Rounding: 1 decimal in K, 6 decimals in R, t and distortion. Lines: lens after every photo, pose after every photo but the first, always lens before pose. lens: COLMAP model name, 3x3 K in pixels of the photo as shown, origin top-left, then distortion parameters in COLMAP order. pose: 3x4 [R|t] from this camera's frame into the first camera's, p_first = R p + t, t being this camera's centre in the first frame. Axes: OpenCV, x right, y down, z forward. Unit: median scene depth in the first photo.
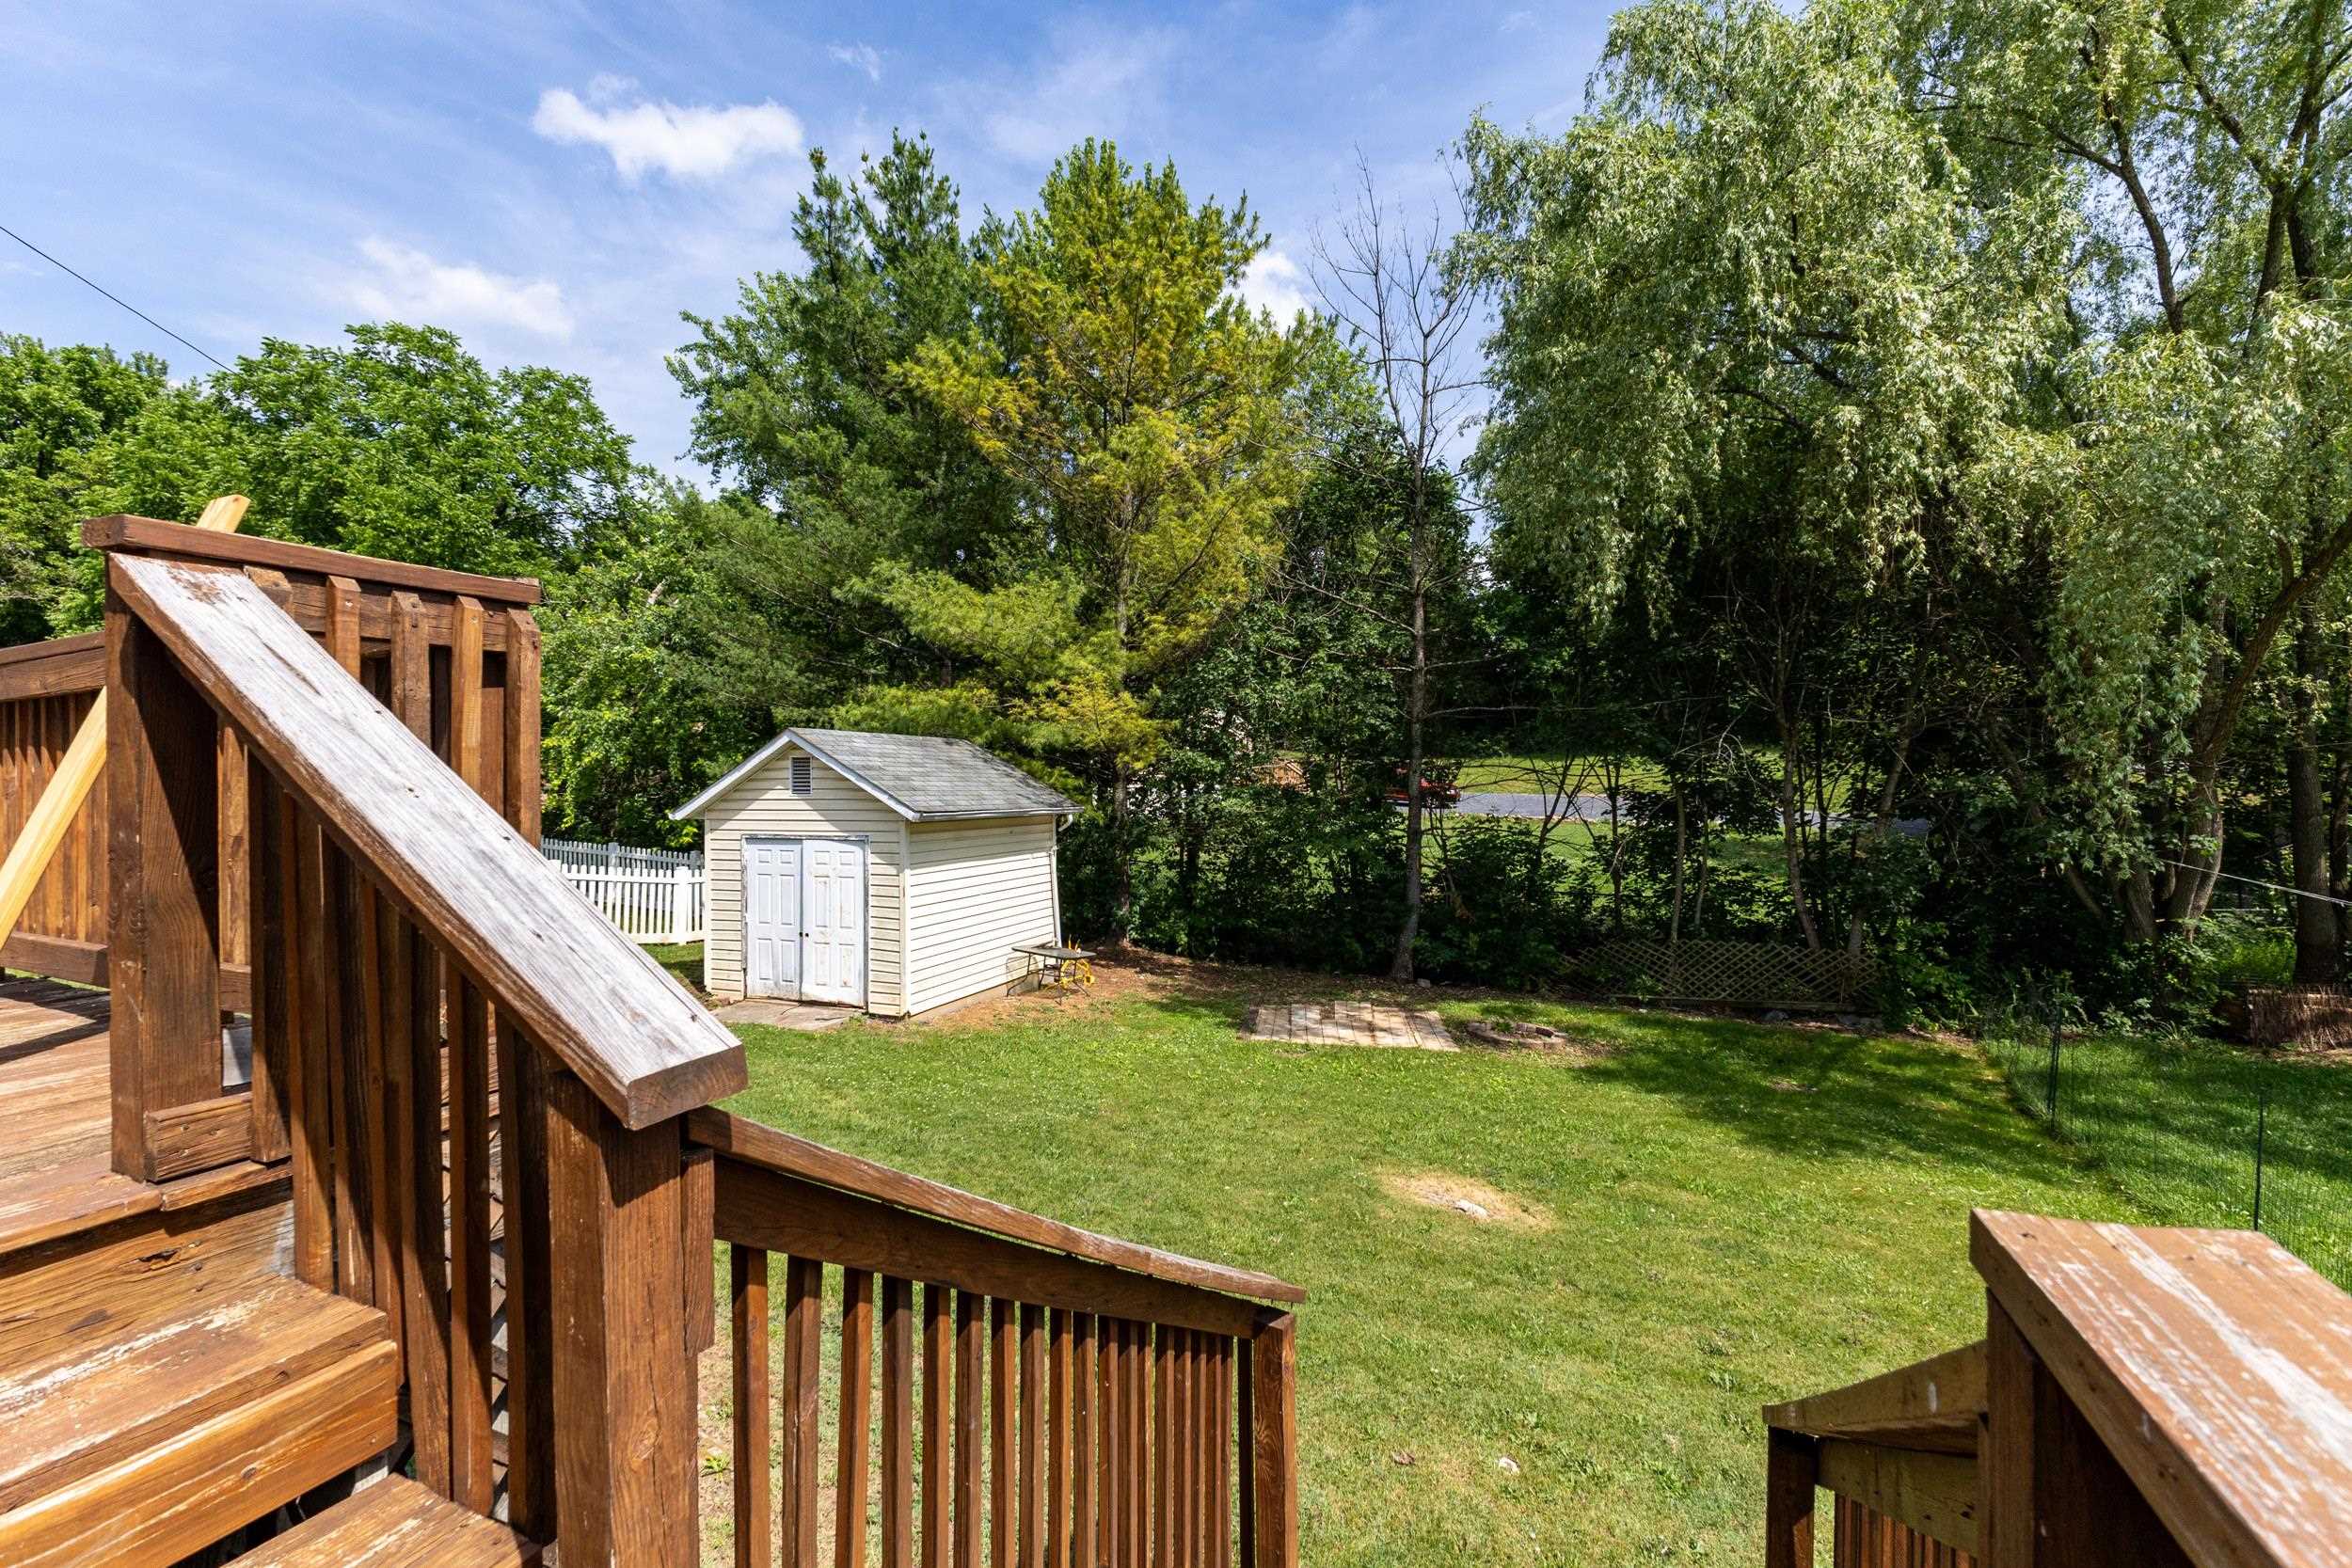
lens RADIAL K [[1022.5, 0, 1191.0], [0, 1022.5, 780.4], [0, 0, 1]] dist [-0.001310, 0.000286]
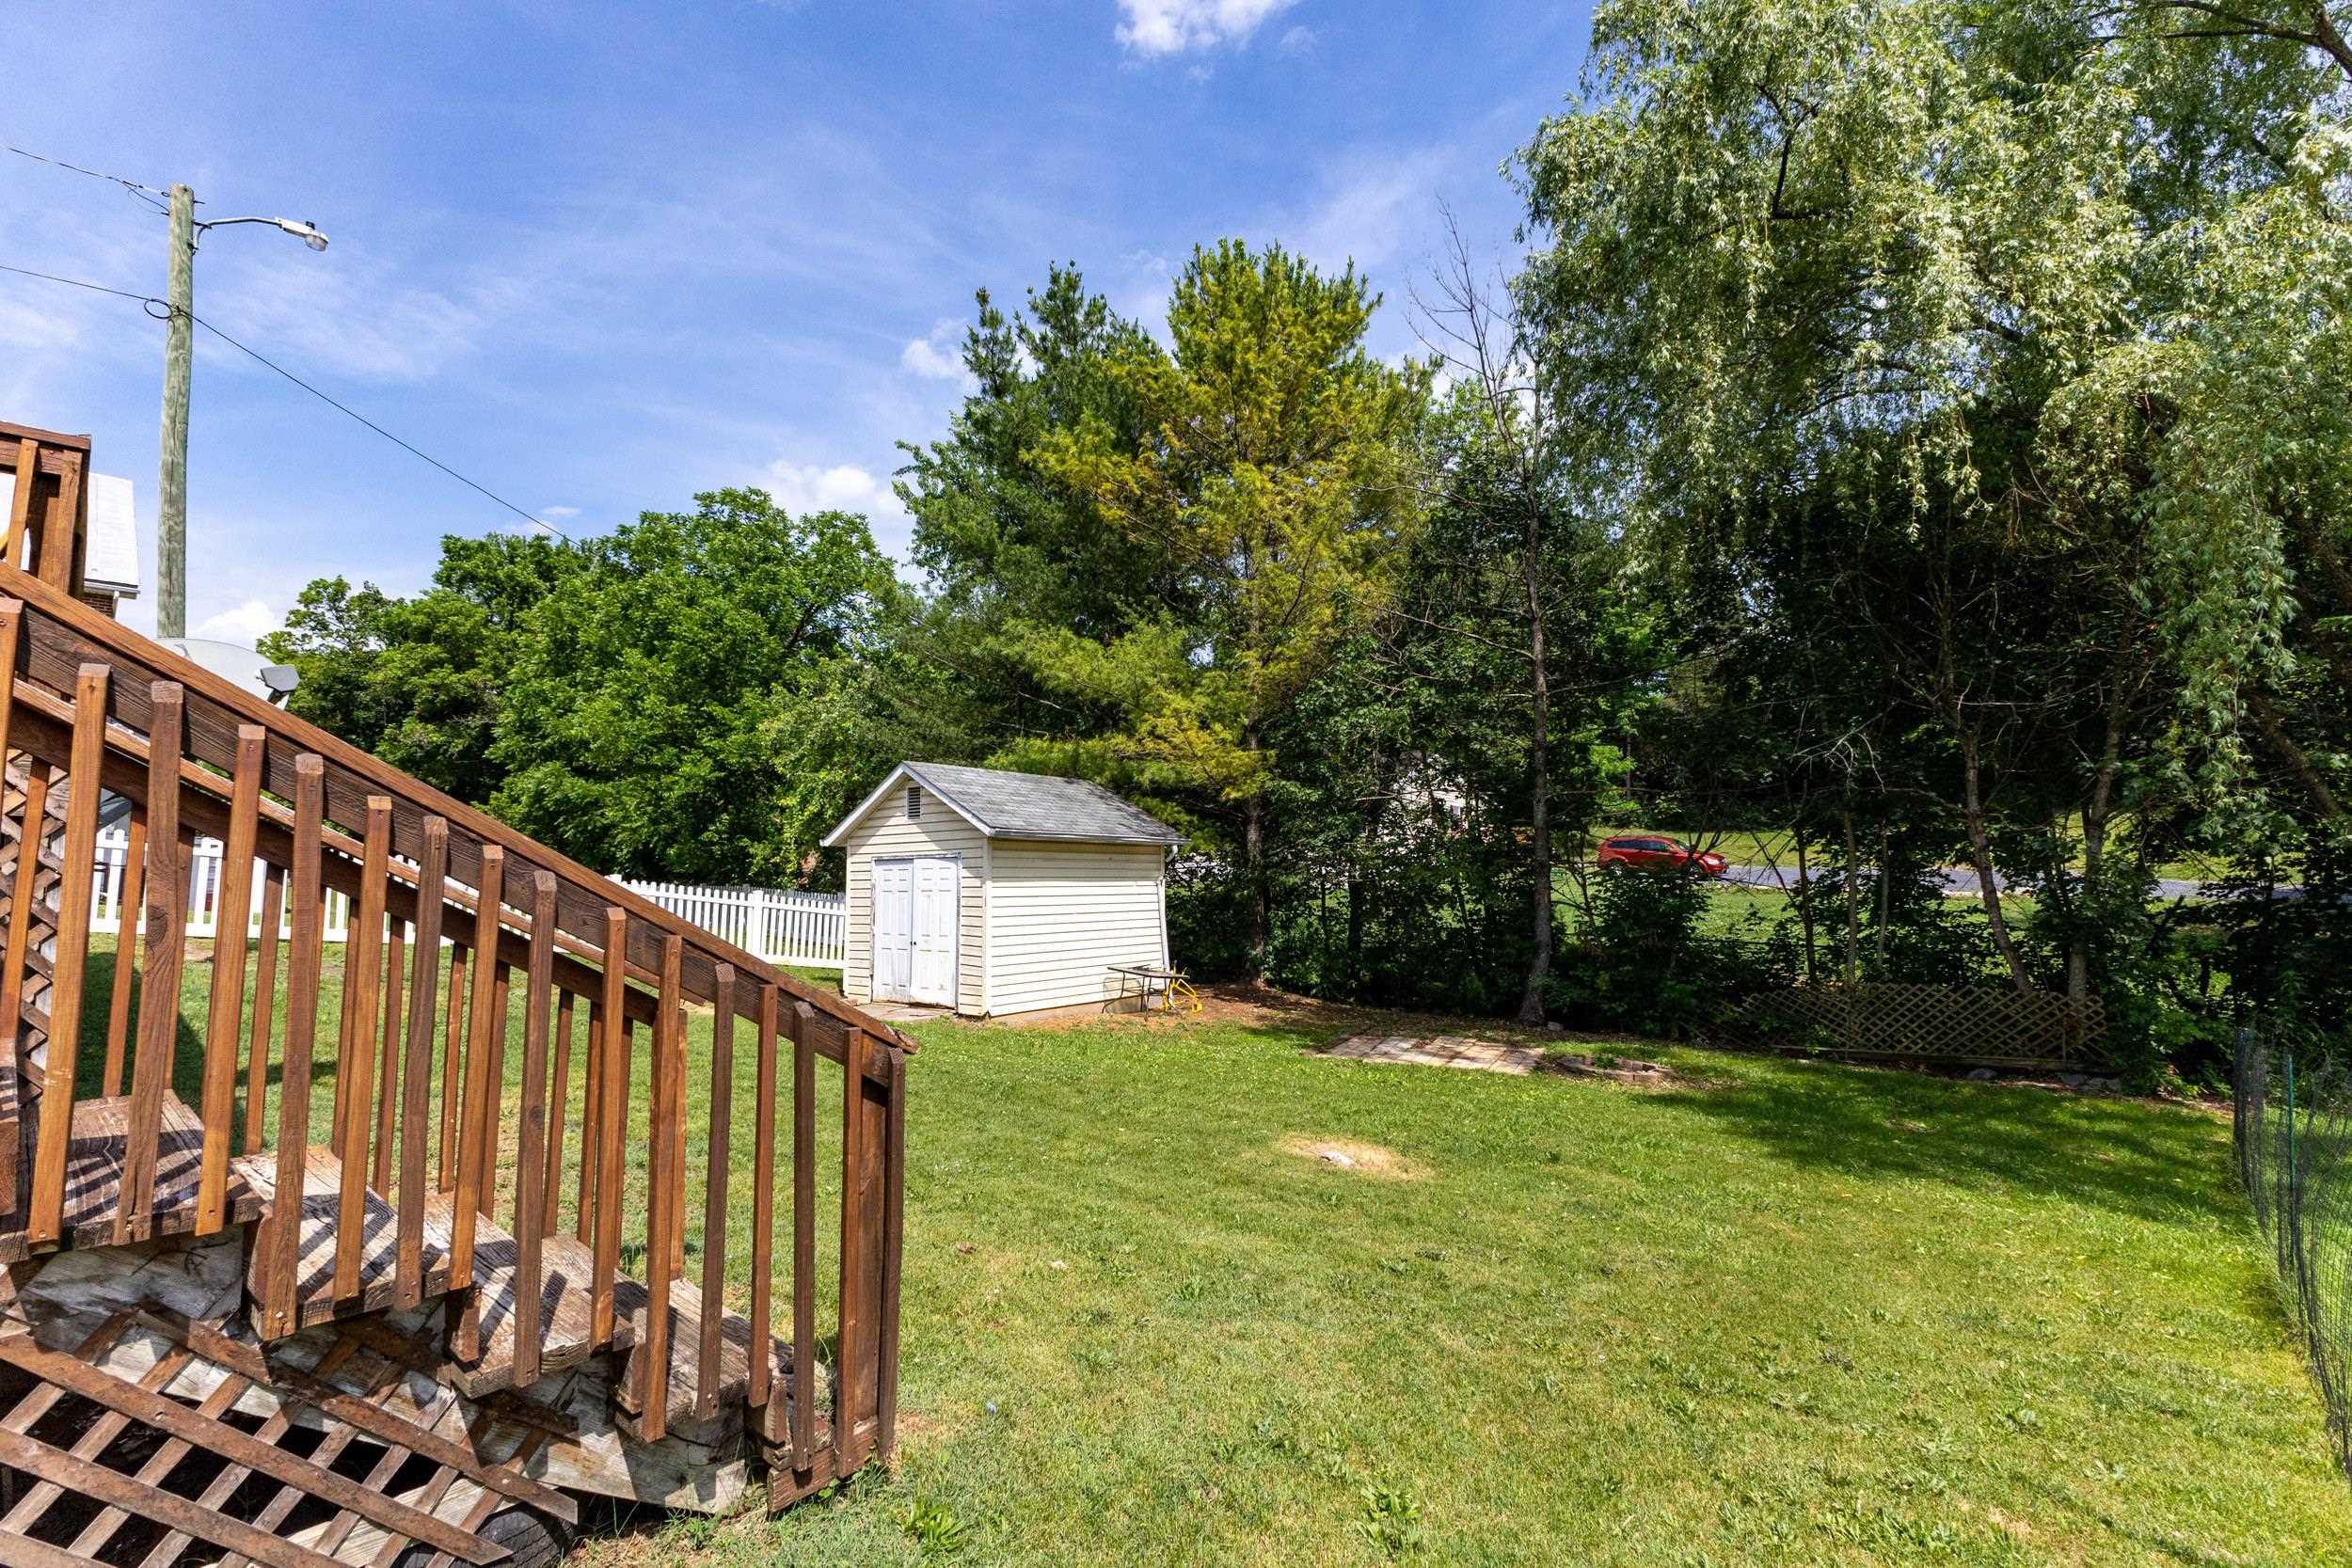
lens RADIAL K [[1022.5, 0, 1191.0], [0, 1022.5, 780.4], [0, 0, 1]] dist [-0.001310, 0.000286]
pose [[0.959173, -0.037036, -0.280385, 0.174662], [0.009430, 0.995025, -0.099174, 0.064045], [0.282663, 0.092481, 0.954751, -0.001692]]
